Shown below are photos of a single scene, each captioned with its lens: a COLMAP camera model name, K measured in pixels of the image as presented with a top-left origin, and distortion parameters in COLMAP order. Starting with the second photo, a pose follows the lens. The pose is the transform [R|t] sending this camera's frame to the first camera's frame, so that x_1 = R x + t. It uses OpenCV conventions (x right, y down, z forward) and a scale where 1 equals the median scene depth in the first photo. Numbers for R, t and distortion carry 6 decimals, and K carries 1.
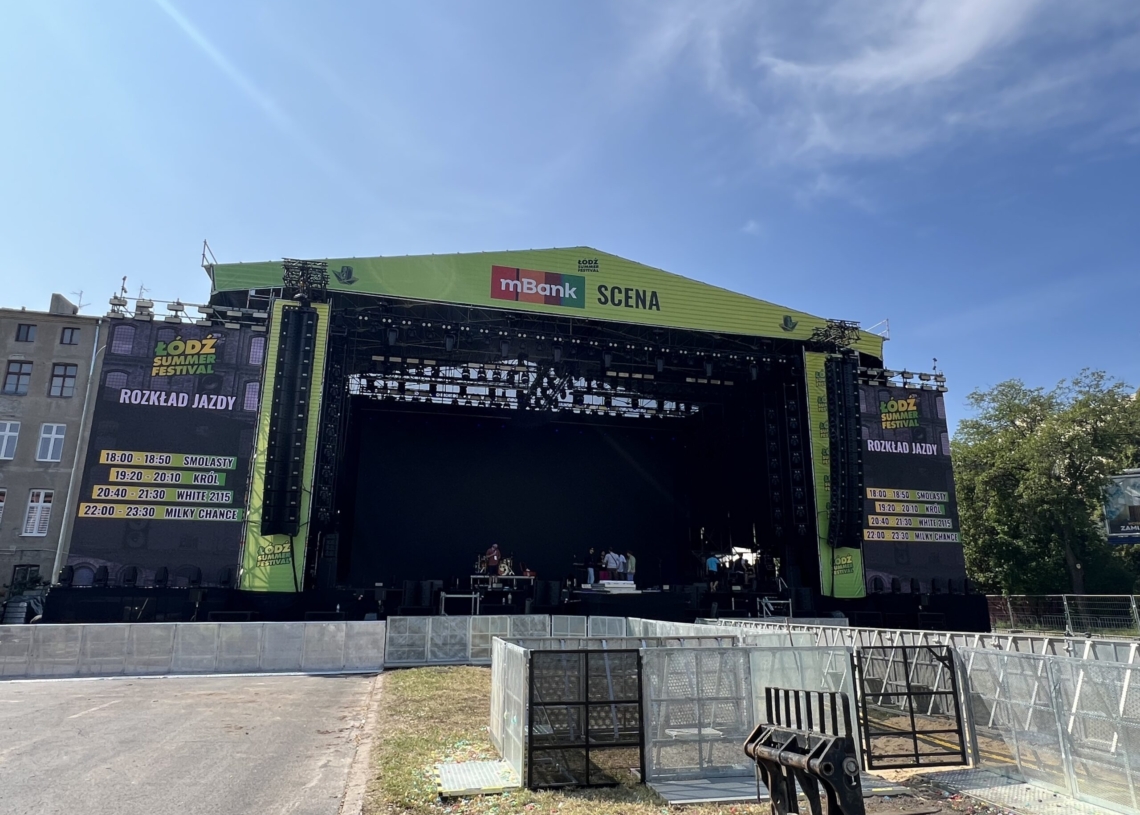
lens RADIAL K [[719.3, 0, 570.0], [0, 719.3, 407.5], [0, 0, 1]] dist [-0.000375, -0.000036]
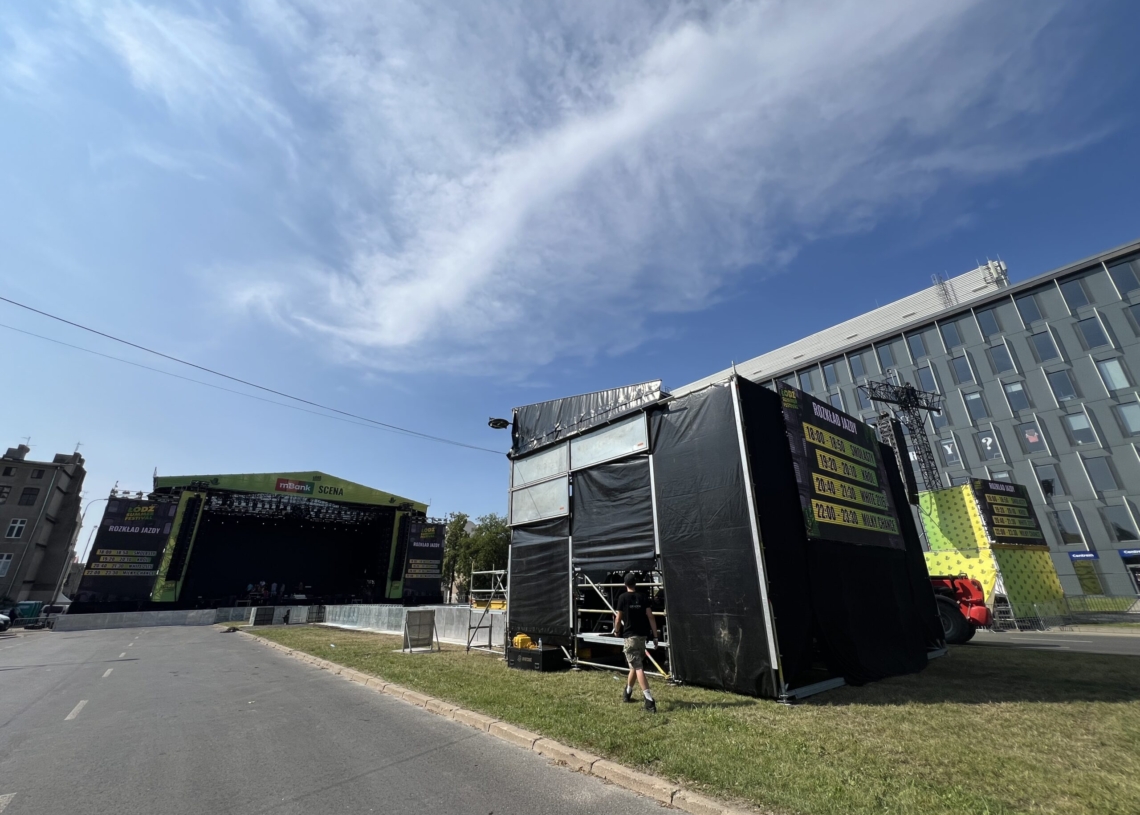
lens RADIAL K [[470.3, 0, 570.0], [0, 470.3, 407.5], [0, 0, 1]] dist [-0.000598, 0.000433]
pose [[0.905201, 0.136107, 0.402599, 0.147850], [-0.084292, 0.986008, -0.143818, -0.298255], [-0.416540, 0.096249, 0.904008, -1.153371]]
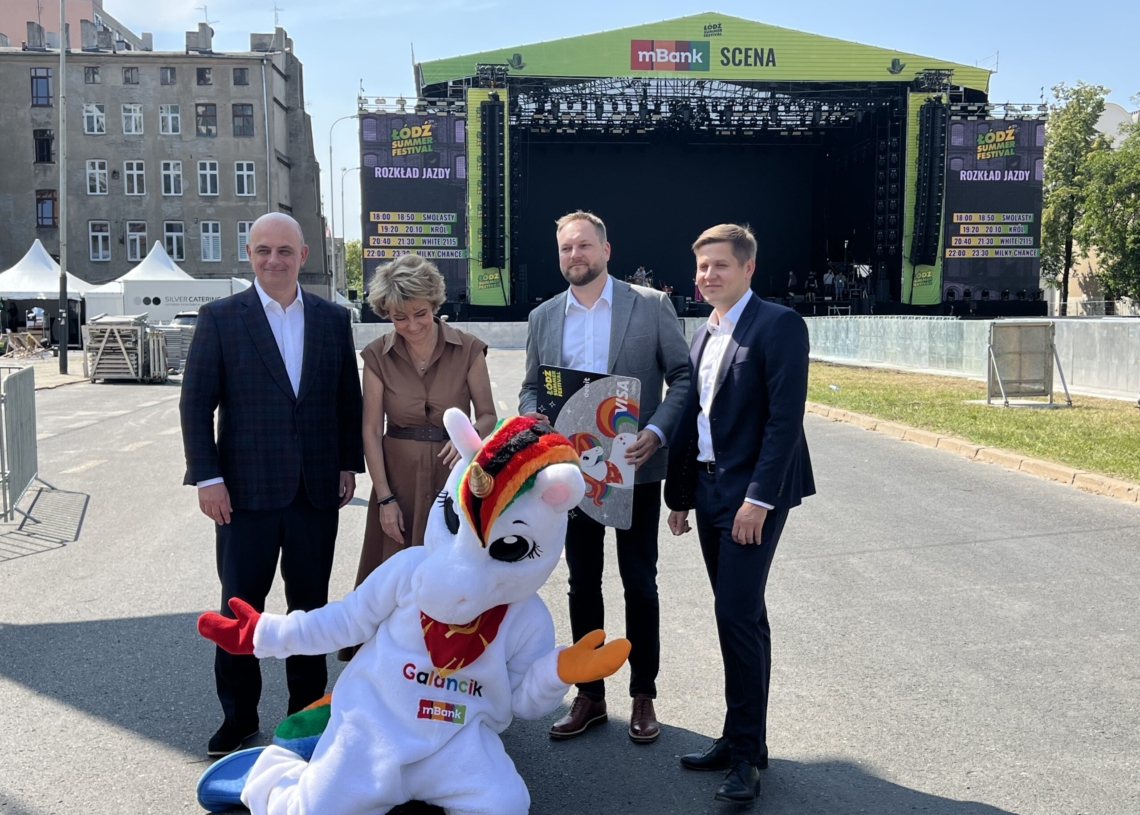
lens RADIAL K [[1275.2, 0, 570.0], [0, 1275.2, 407.5], [0, 0, 1]] dist [0.184627, -0.511177]
pose [[0.988246, 0.001391, -0.152867, 0.120659], [0.048377, 0.945725, 0.321347, -0.310846], [0.145017, -0.324965, 0.934542, -1.220914]]
